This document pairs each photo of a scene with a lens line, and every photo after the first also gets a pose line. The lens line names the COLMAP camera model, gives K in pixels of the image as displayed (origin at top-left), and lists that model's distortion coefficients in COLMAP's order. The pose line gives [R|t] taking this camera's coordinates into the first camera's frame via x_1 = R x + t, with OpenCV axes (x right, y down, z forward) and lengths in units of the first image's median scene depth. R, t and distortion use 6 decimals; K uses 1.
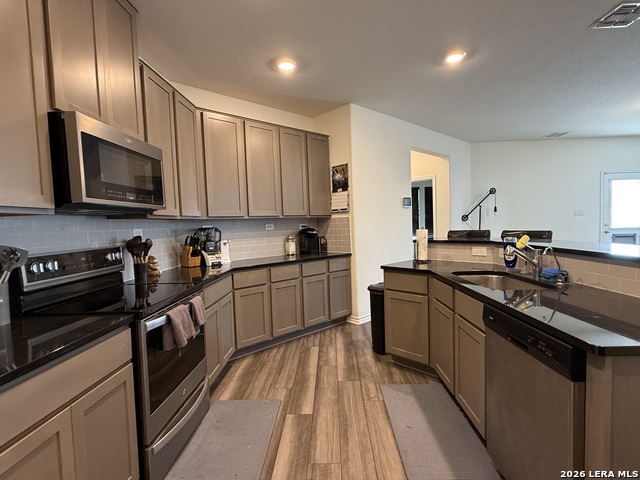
lens RADIAL K [[329.1, 0, 318.8], [0, 329.1, 241.7], [0, 0, 1]] dist [-0.002401, 0.001301]
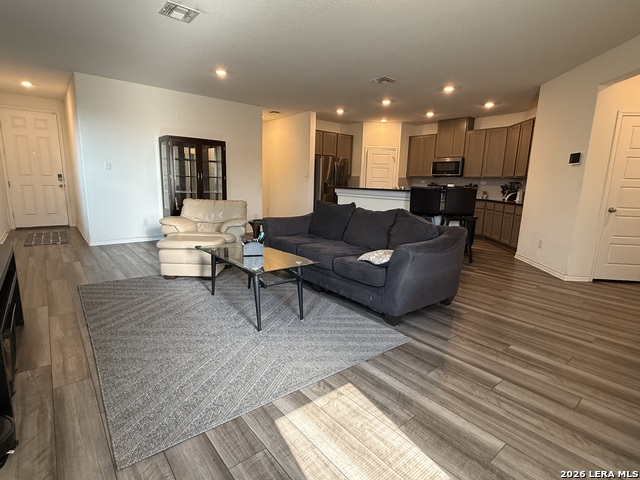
lens RADIAL K [[329.1, 0, 318.8], [0, 329.1, 241.7], [0, 0, 1]] dist [-0.002401, 0.001301]
pose [[-0.748236, 0.132012, -0.650166, 2.188209], [-0.039006, 0.969554, 0.241752, -0.147624], [0.662285, 0.206248, -0.720306, 1.958943]]
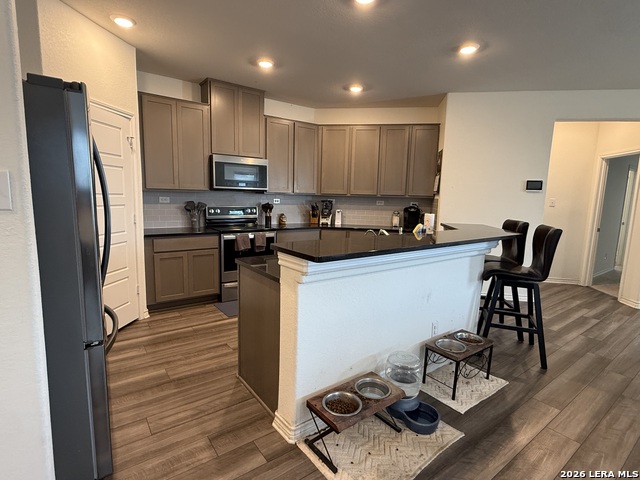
lens RADIAL K [[329.1, 0, 318.8], [0, 329.1, 241.7], [0, 0, 1]] dist [-0.002401, 0.001301]
pose [[0.618747, 0.158875, -0.769358, 0.986066], [-0.088962, 0.987207, 0.132316, -0.058843], [0.780537, -0.013427, 0.624965, -0.015845]]
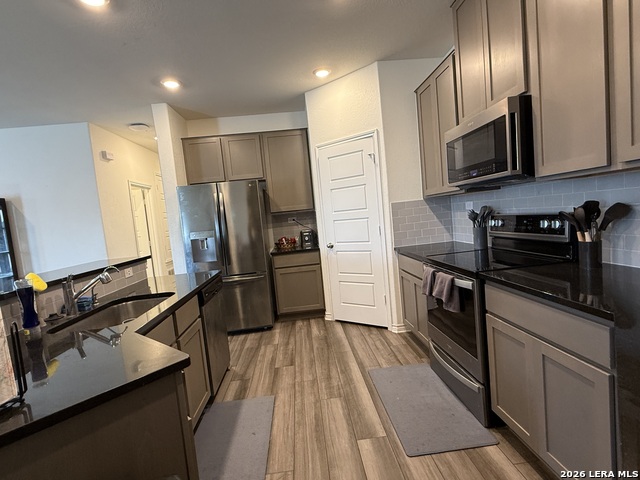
lens RADIAL K [[329.1, 0, 318.8], [0, 329.1, 241.7], [0, 0, 1]] dist [-0.002401, 0.001301]
pose [[-0.986229, 0.137279, -0.092237, 0.062770], [0.123954, 0.982745, 0.137288, -0.078297], [0.109493, 0.123964, -0.986227, 1.298707]]
